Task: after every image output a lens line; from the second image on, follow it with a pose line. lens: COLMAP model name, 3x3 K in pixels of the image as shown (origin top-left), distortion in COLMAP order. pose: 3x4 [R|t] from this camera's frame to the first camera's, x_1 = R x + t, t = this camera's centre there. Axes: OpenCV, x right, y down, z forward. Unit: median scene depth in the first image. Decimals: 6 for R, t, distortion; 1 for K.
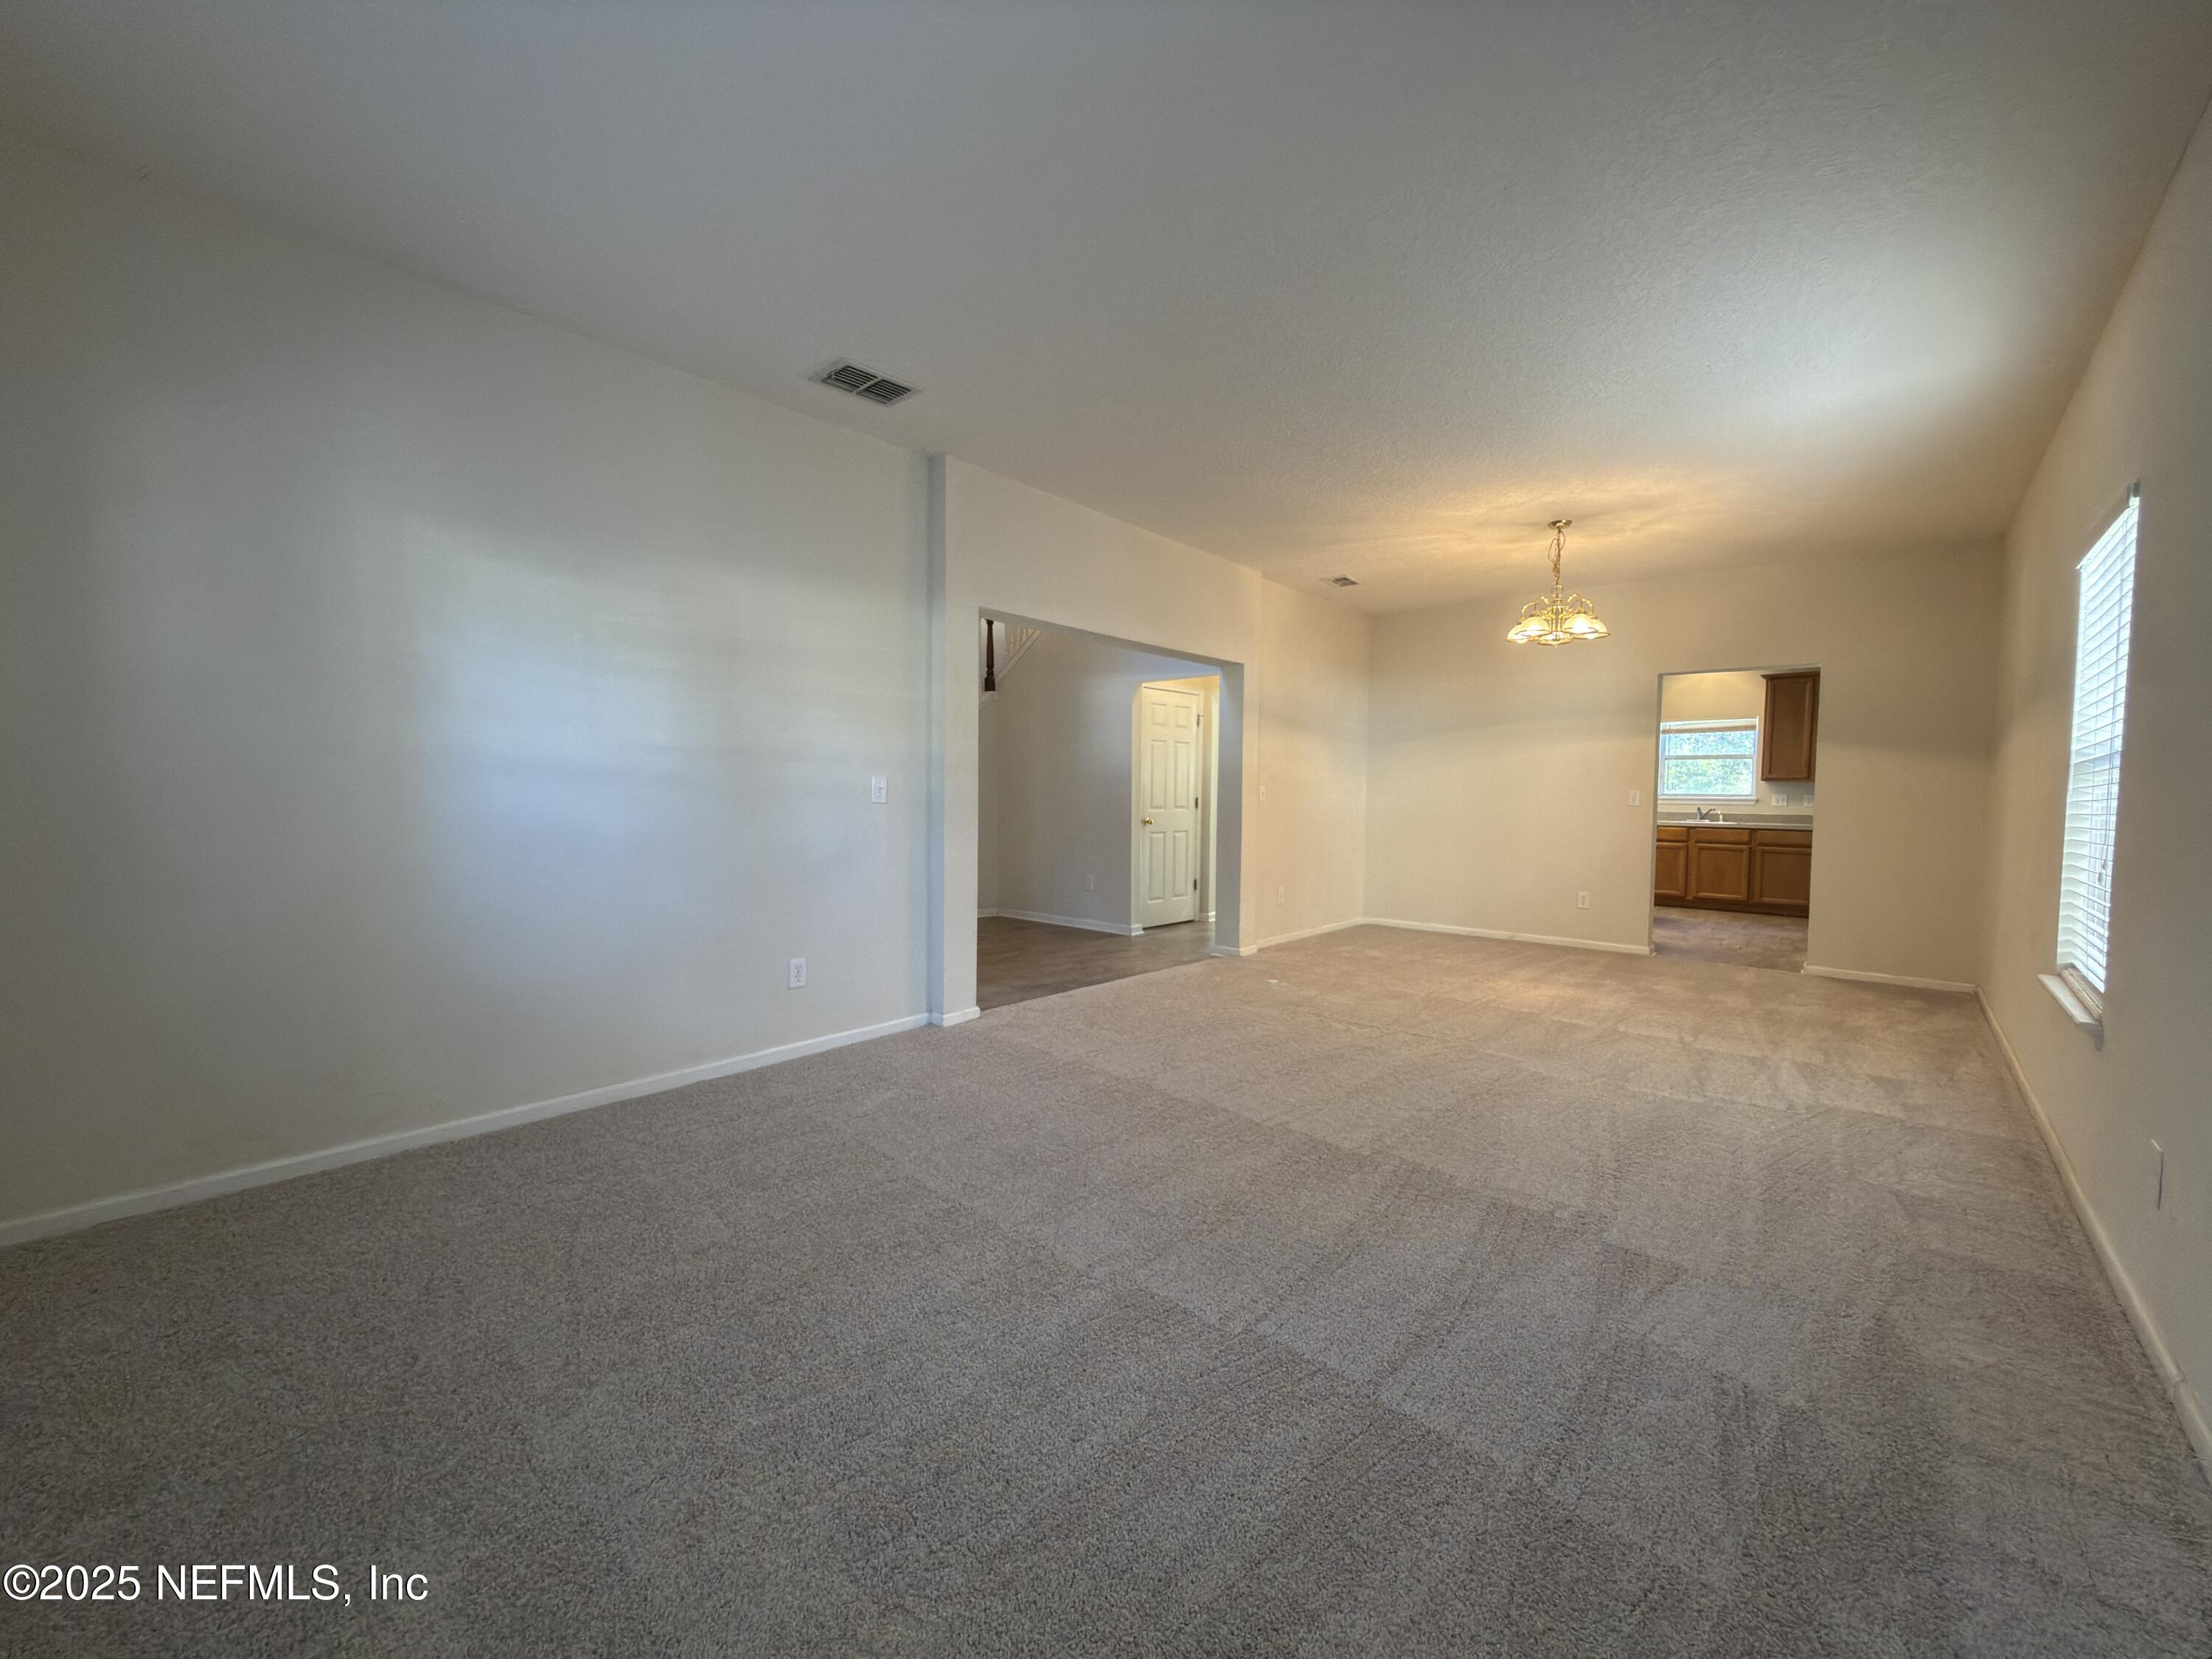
lens RADIAL K [[877.1, 0, 1103.3], [0, 877.1, 842.9], [0, 0, 1]] dist [0.004959, -0.000172]
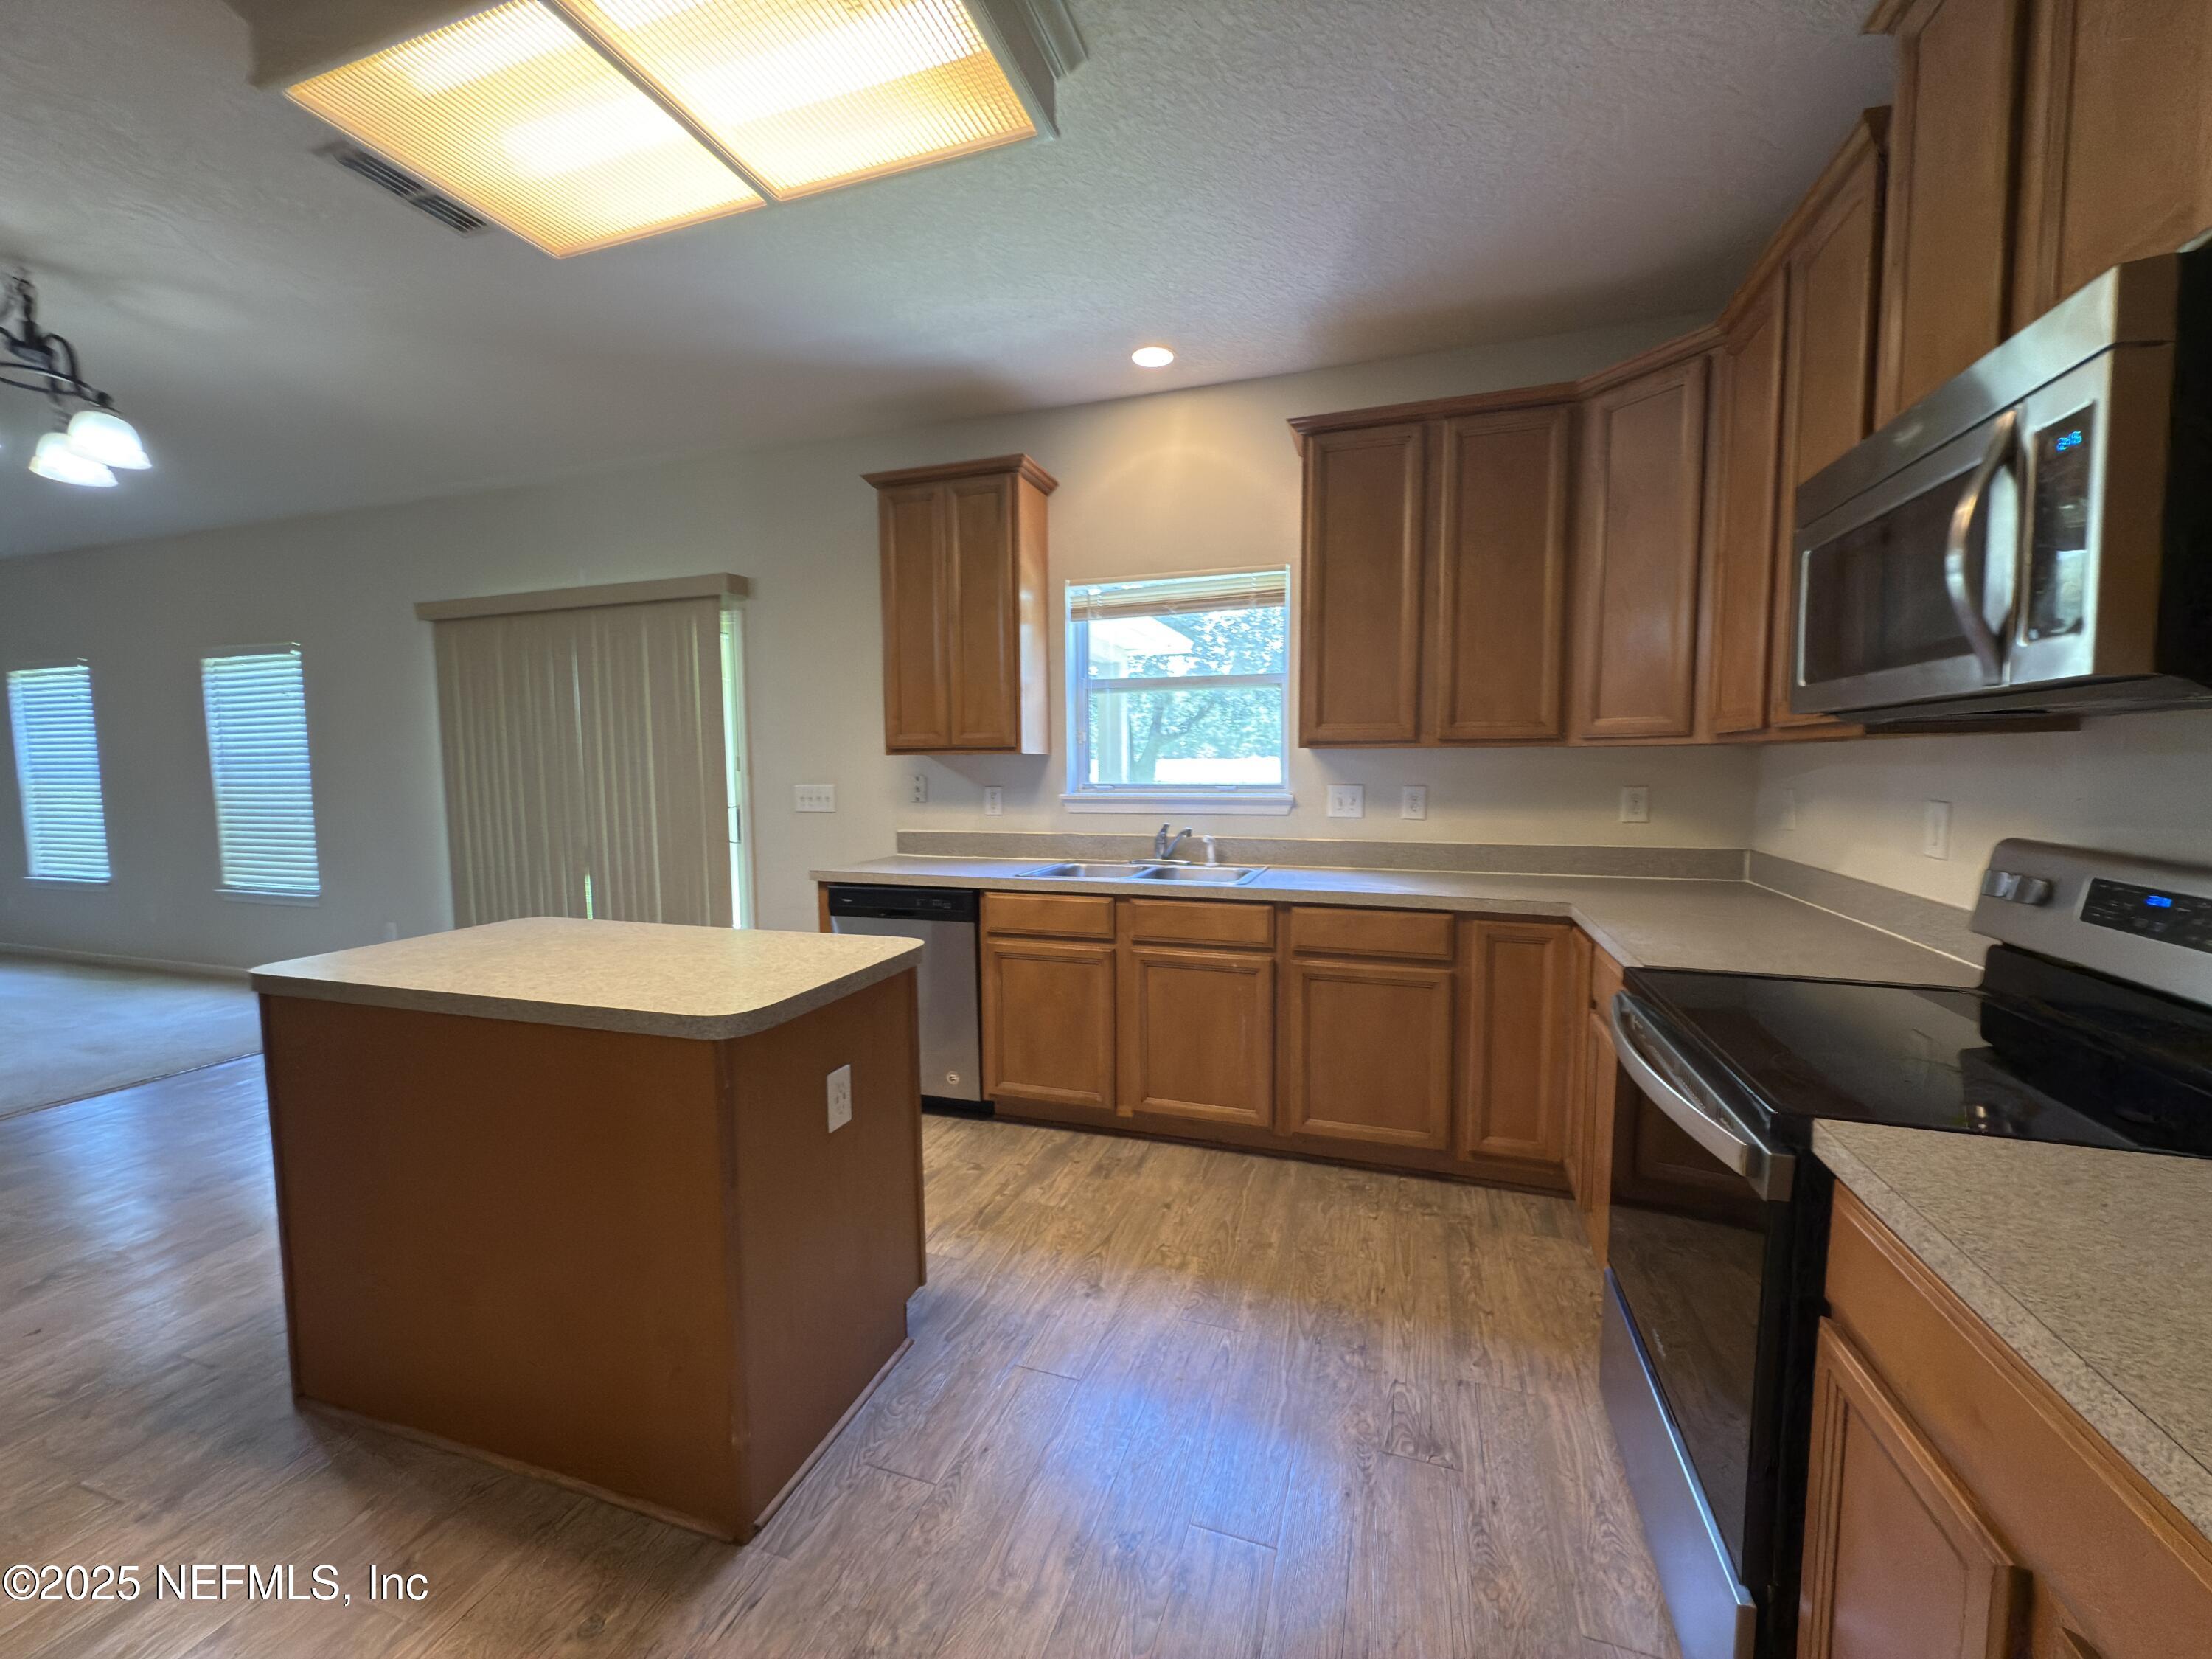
lens RADIAL K [[877.1, 0, 1101.4], [0, 877.1, 832.3], [0, 0, 1]] dist [0.004959, -0.000172]
pose [[0.924185, -0.050736, 0.378561, 0.546002], [0.037102, 0.998376, 0.043229, -0.055533], [-0.380140, -0.025906, 0.924566, 0.712829]]
